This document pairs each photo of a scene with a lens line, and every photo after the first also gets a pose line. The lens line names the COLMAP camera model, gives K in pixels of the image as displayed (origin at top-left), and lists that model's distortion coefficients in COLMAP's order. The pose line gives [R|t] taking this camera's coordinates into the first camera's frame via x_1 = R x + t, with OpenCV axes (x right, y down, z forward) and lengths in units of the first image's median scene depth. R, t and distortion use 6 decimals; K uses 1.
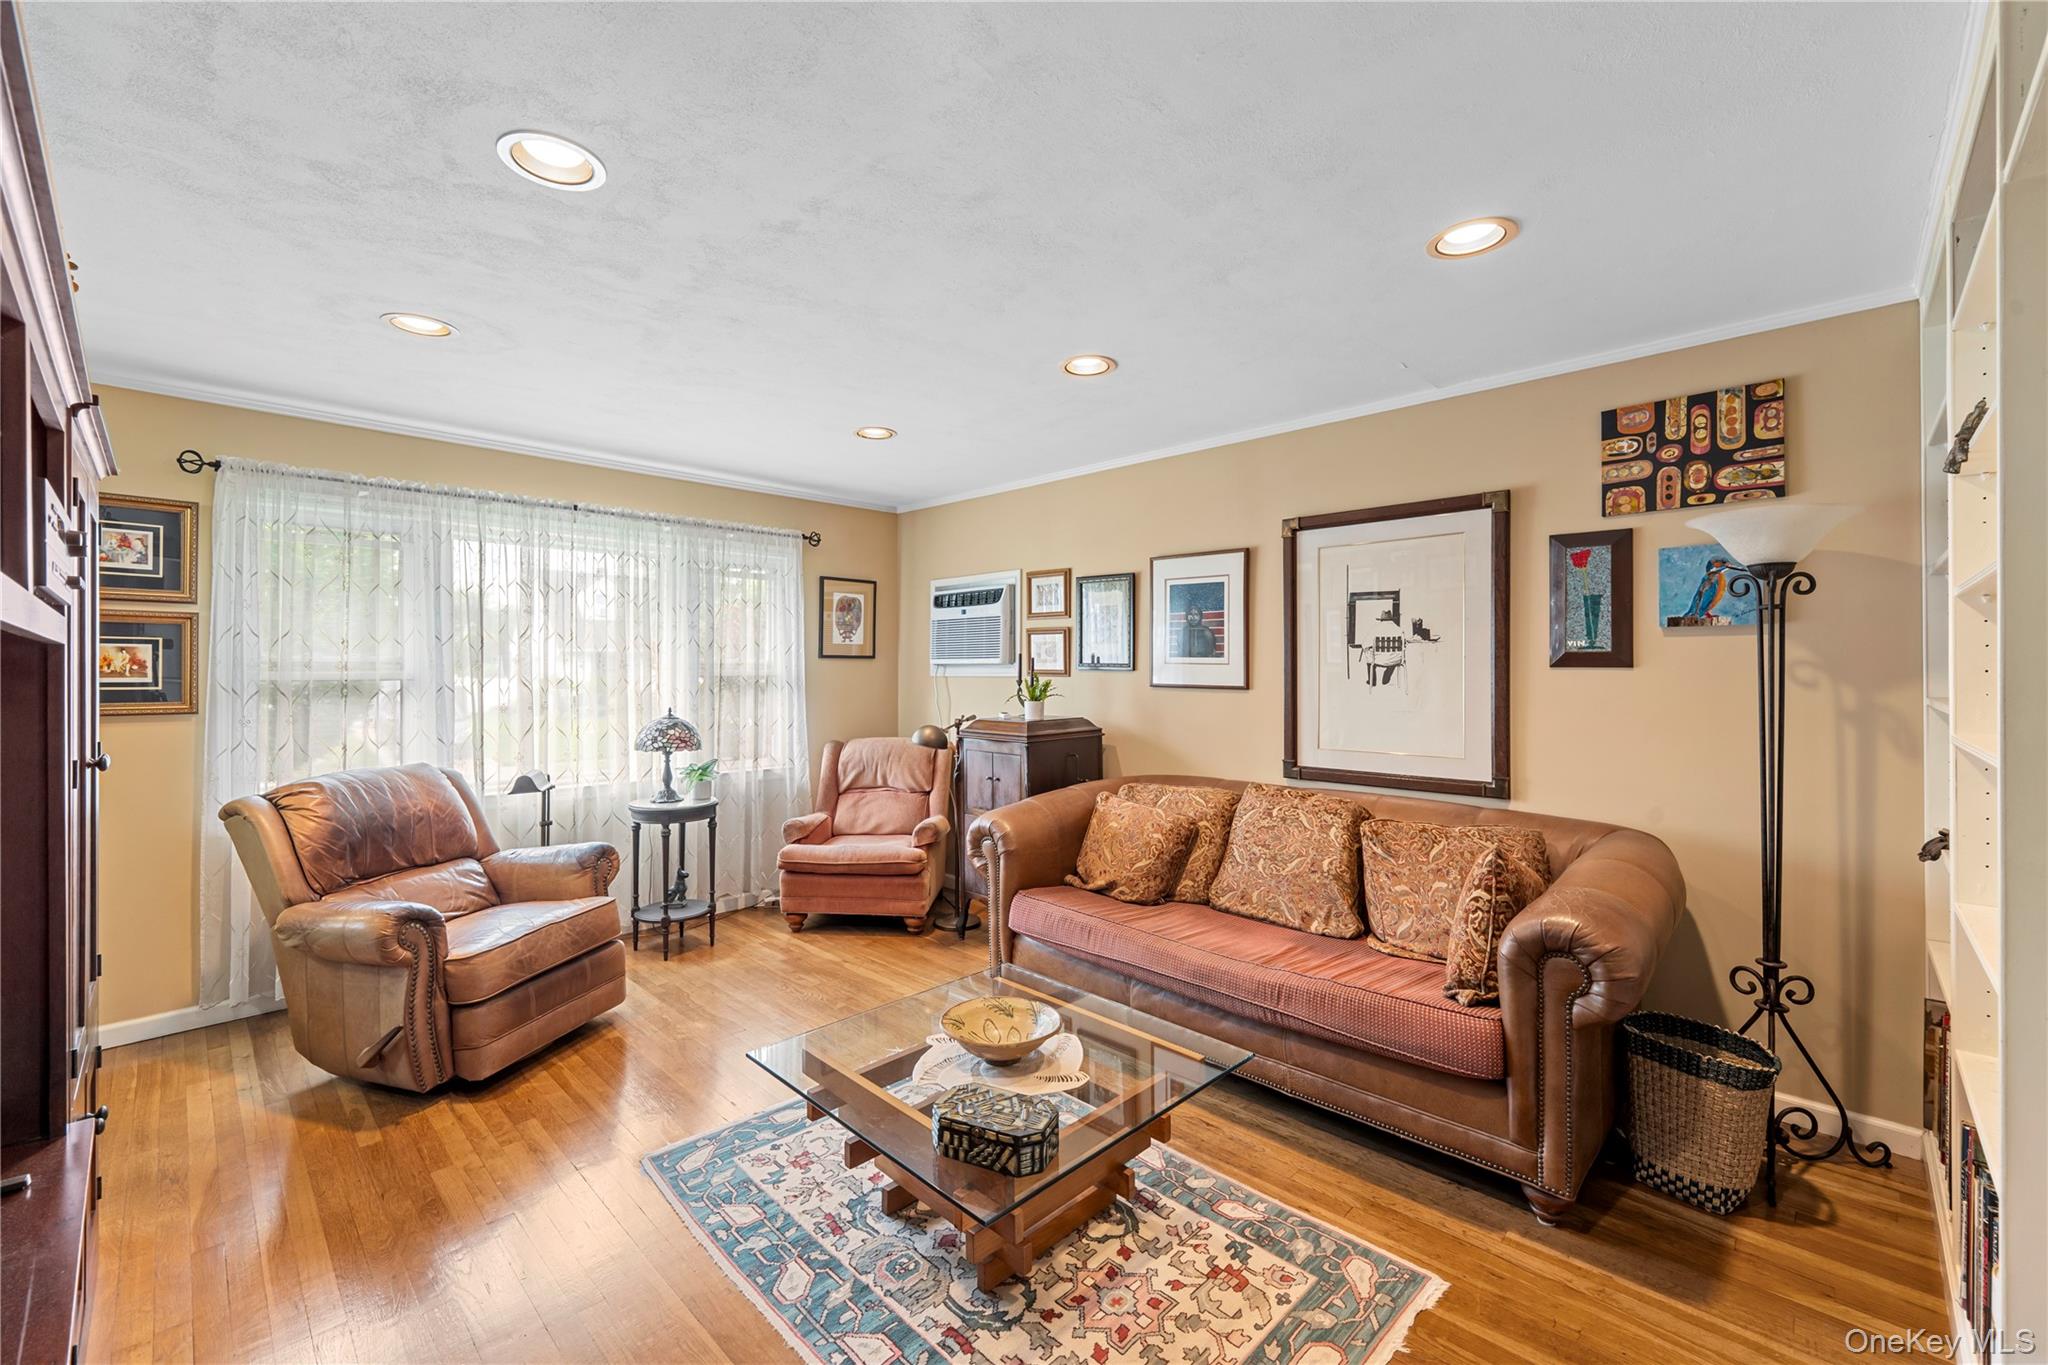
lens RADIAL K [[832.8, 0, 1025.8], [0, 832.8, 672.5], [0, 0, 1]] dist [0.000038, -0.000071]
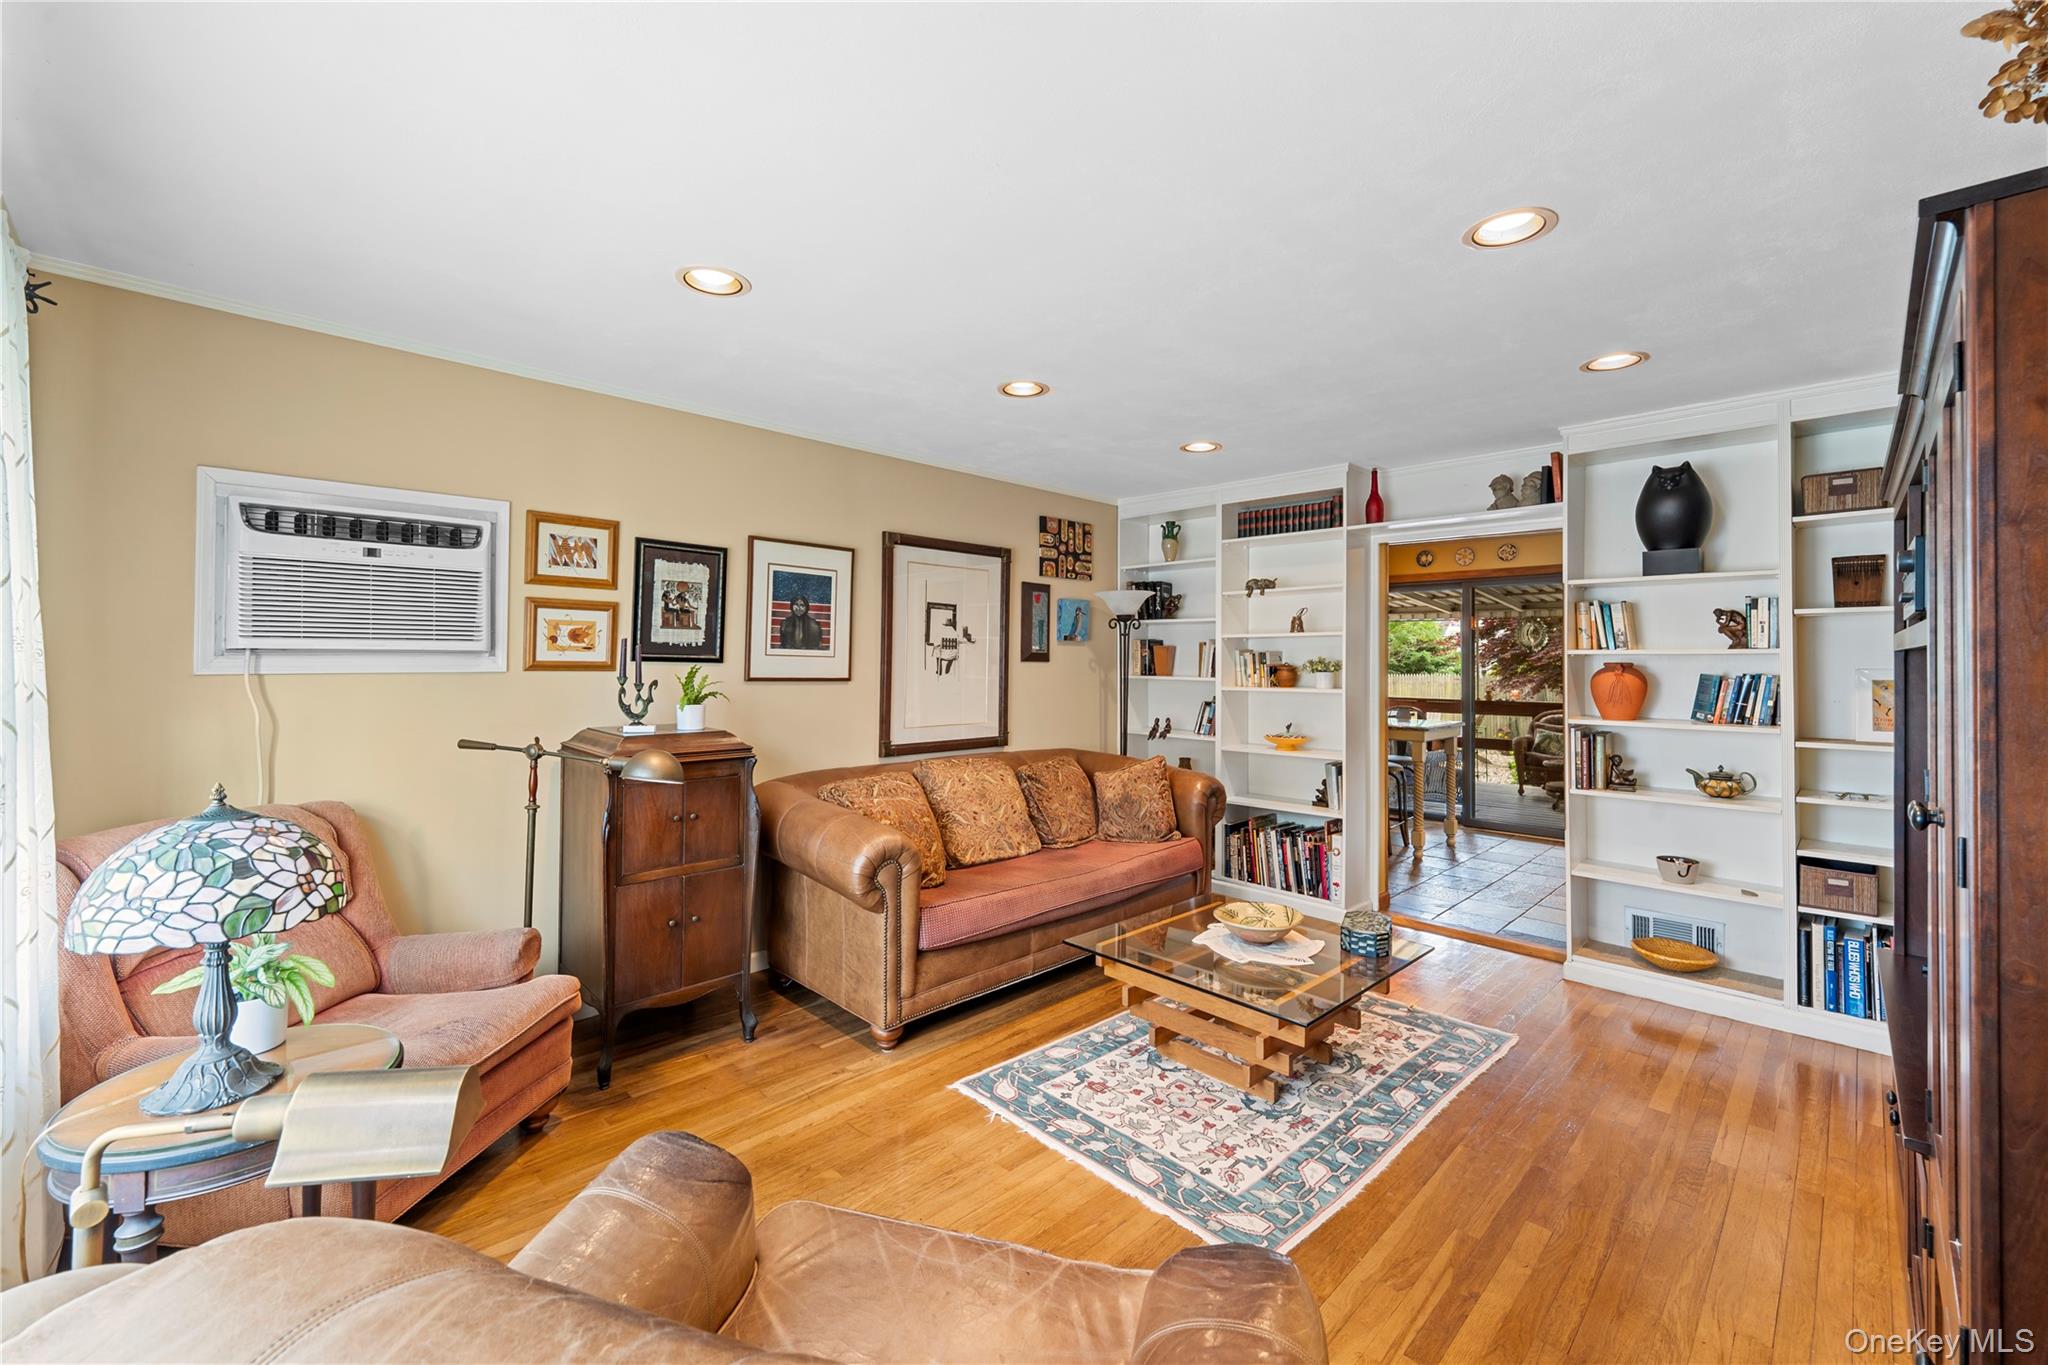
lens RADIAL K [[825.7, 0, 1025.6], [0, 825.7, 658.8], [0, 0, 1]] dist [0.000277, 0.000030]
pose [[0.020704, 0.002370, 0.999783, -0.895992], [-0.003044, 0.999993, -0.002308, -0.006982], [-0.999781, -0.002995, 0.020711, 0.854409]]
